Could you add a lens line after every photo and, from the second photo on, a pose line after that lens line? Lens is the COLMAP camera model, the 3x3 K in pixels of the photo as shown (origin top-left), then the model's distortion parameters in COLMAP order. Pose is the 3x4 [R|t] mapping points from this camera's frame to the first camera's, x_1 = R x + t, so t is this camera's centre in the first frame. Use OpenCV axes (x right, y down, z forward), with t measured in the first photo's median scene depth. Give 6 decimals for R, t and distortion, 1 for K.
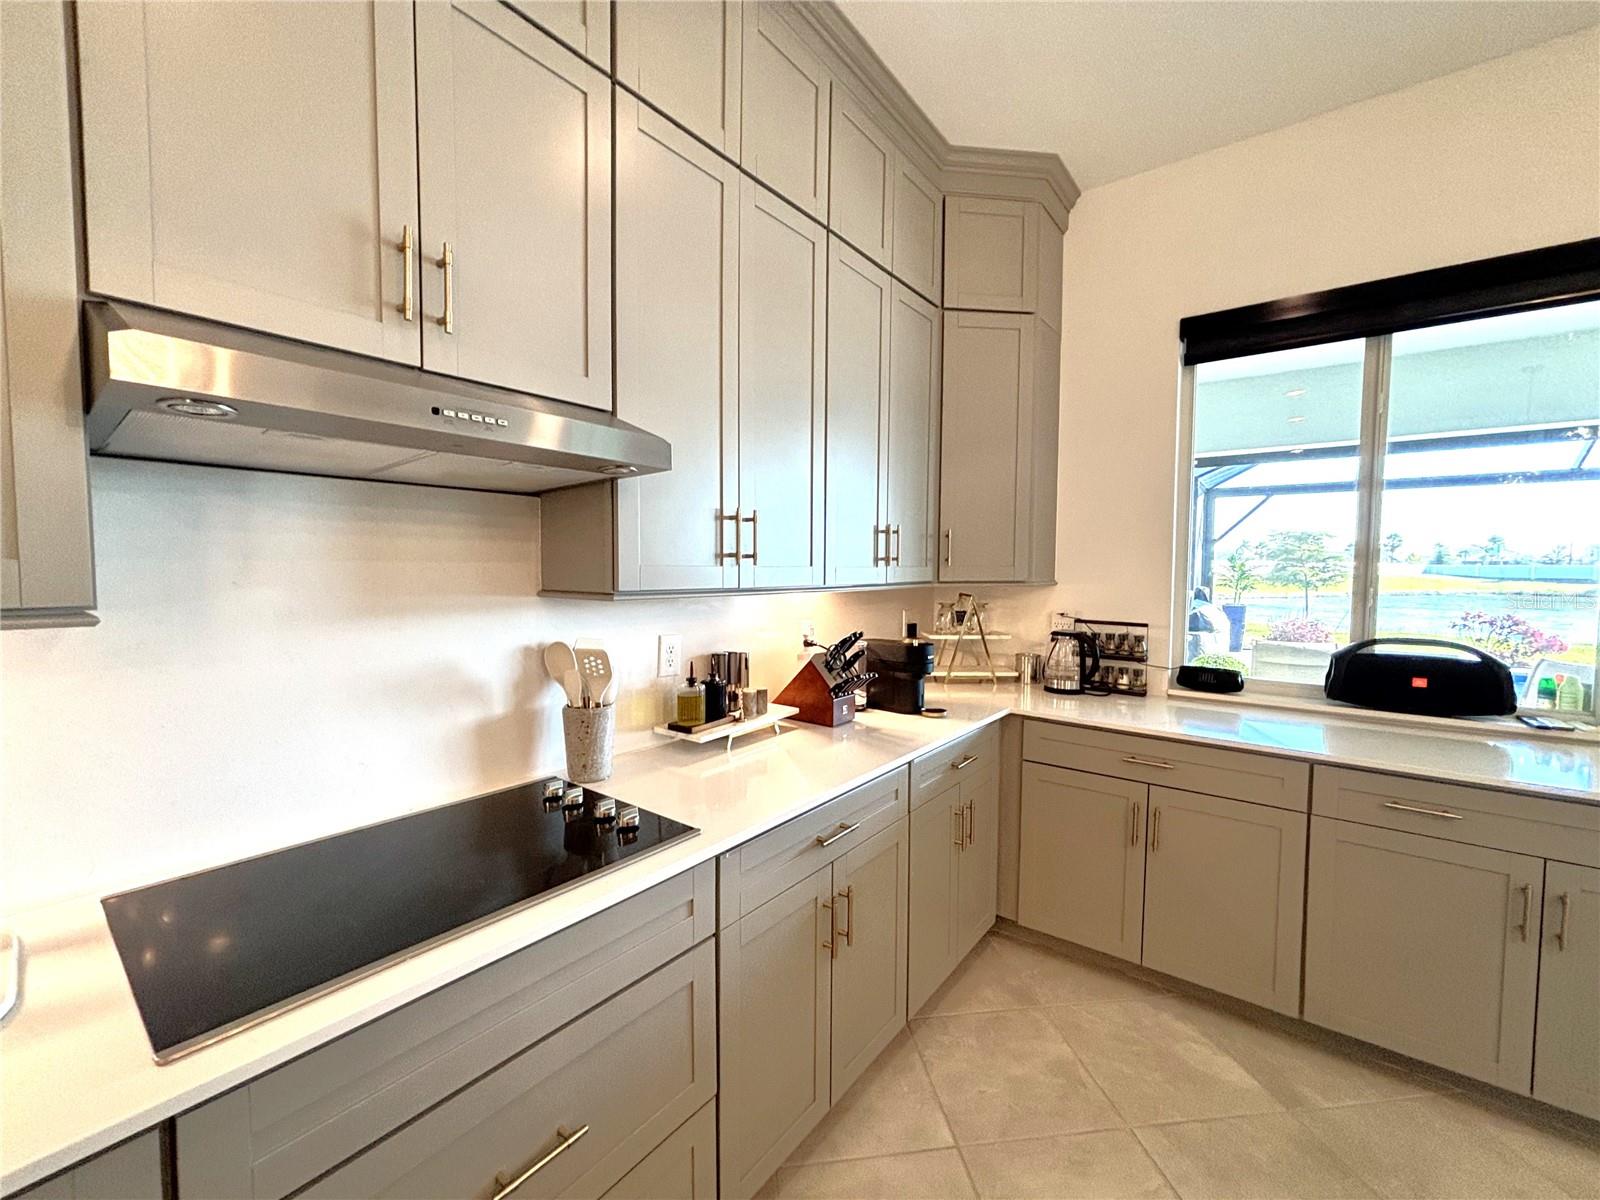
lens RADIAL K [[650.6, 0, 794.3], [0, 650.6, 600.6], [0, 0, 1]] dist [0.002611, 0.000223]
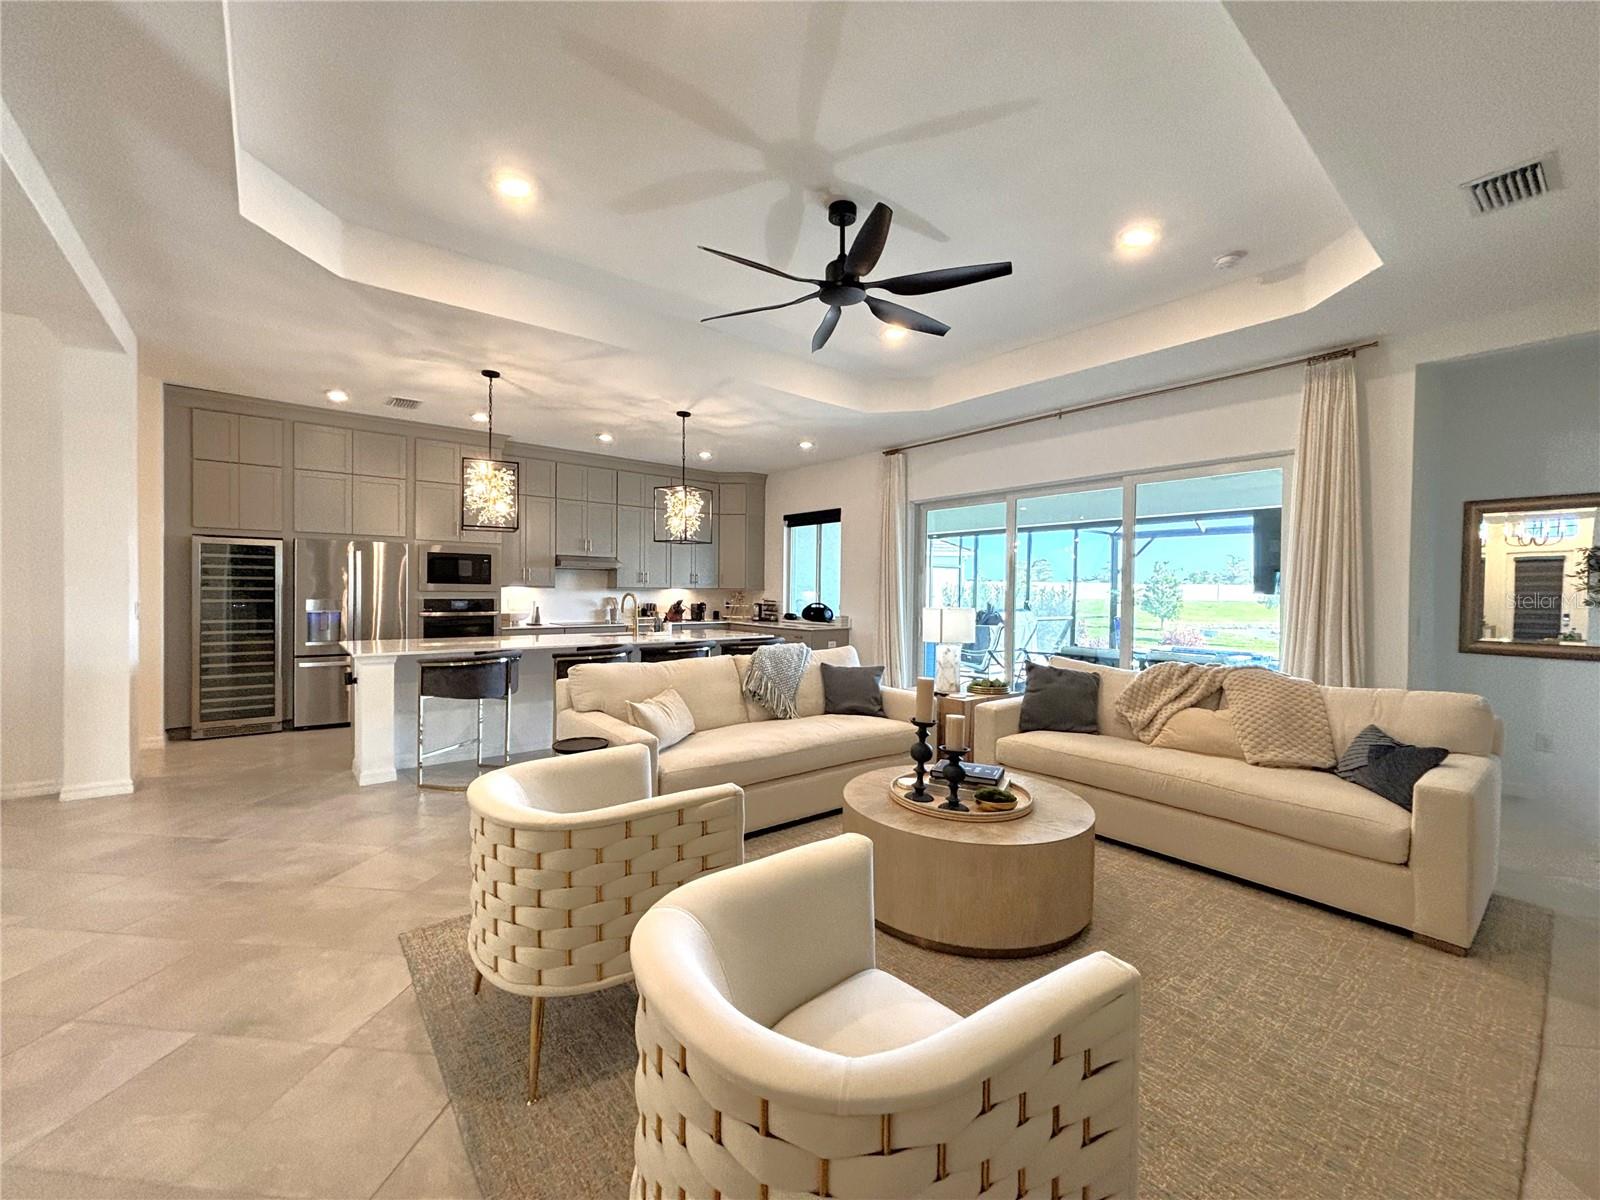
lens RADIAL K [[650.6, 0, 801.7], [0, 650.6, 601.0], [0, 0, 1]] dist [0.002611, 0.000223]
pose [[0.973709, 0.014044, -0.227362, 2.324404], [-0.021581, 0.999296, -0.030696, 0.220193], [0.226770, 0.034795, 0.973326, -3.745541]]
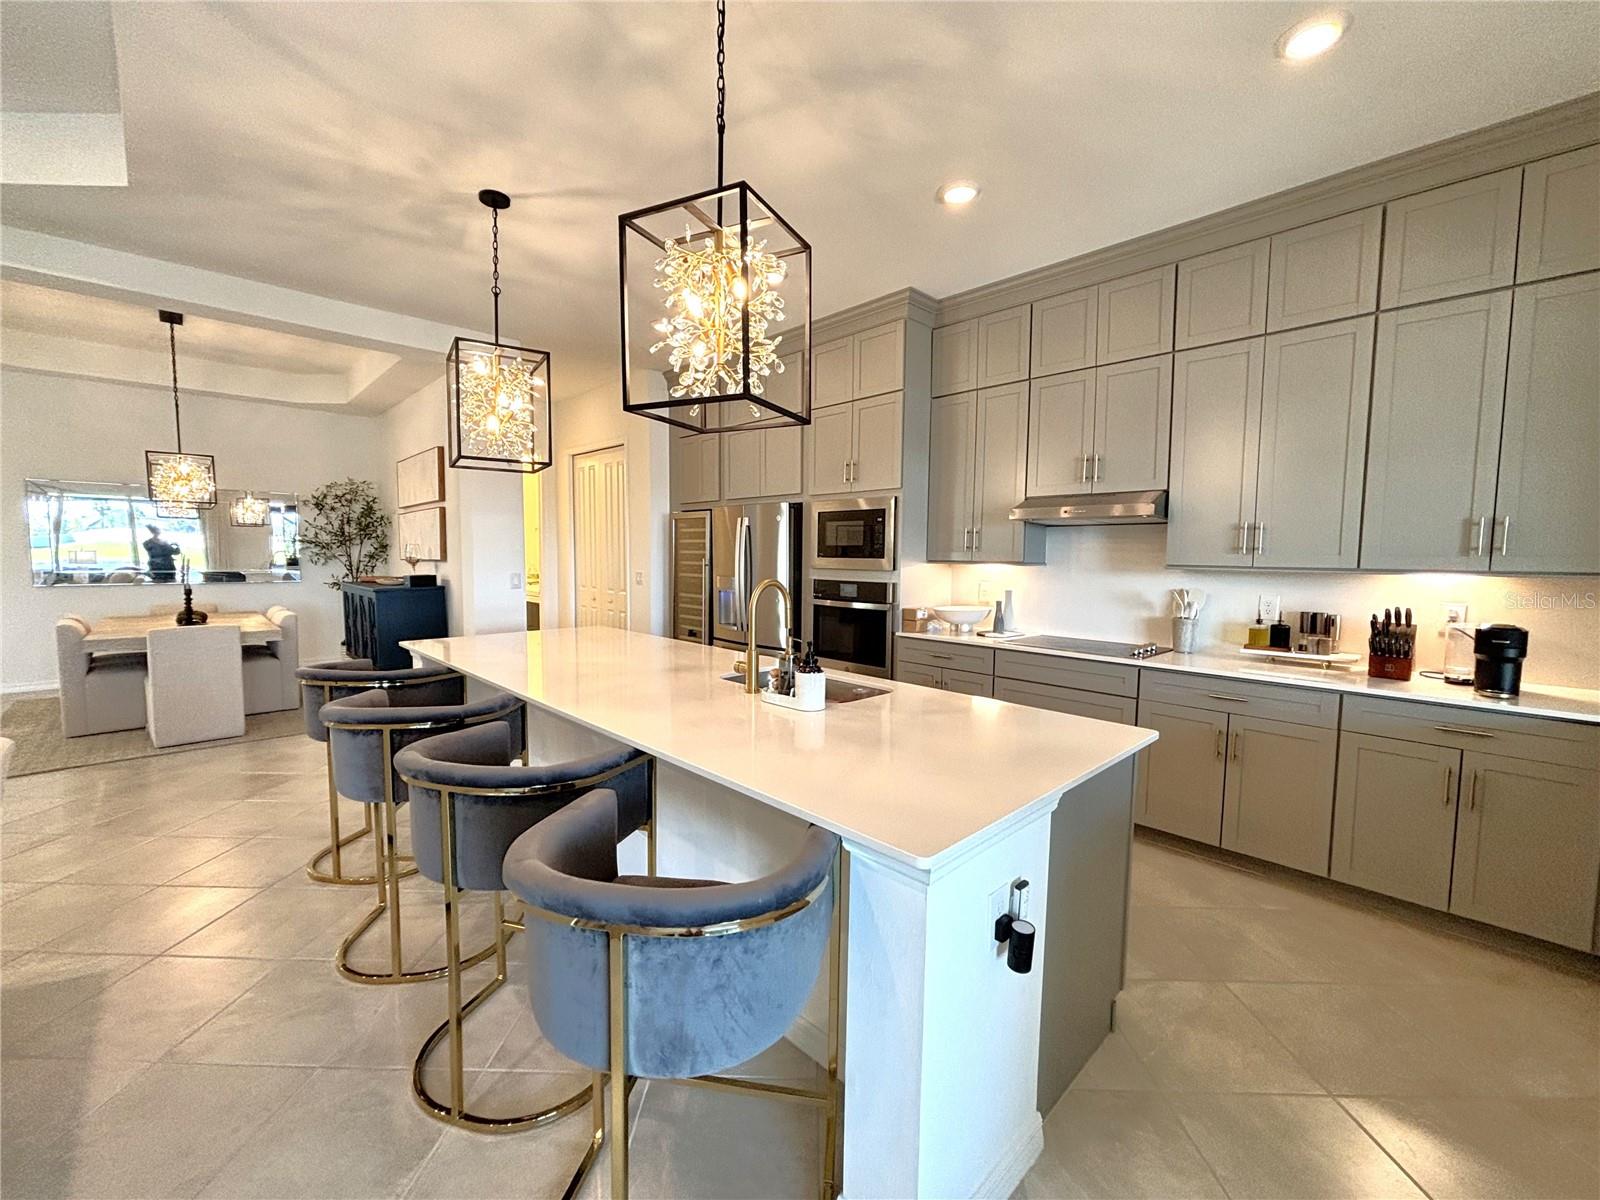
lens RADIAL K [[650.6, 0, 799.6], [0, 650.6, 599.4], [0, 0, 1]] dist [0.002611, 0.000223]
pose [[-0.141257, 0.064848, -0.987847, 1.932459], [-0.059972, 0.995459, 0.073924, 0.012426], [0.988155, 0.069686, -0.136727, 0.022003]]
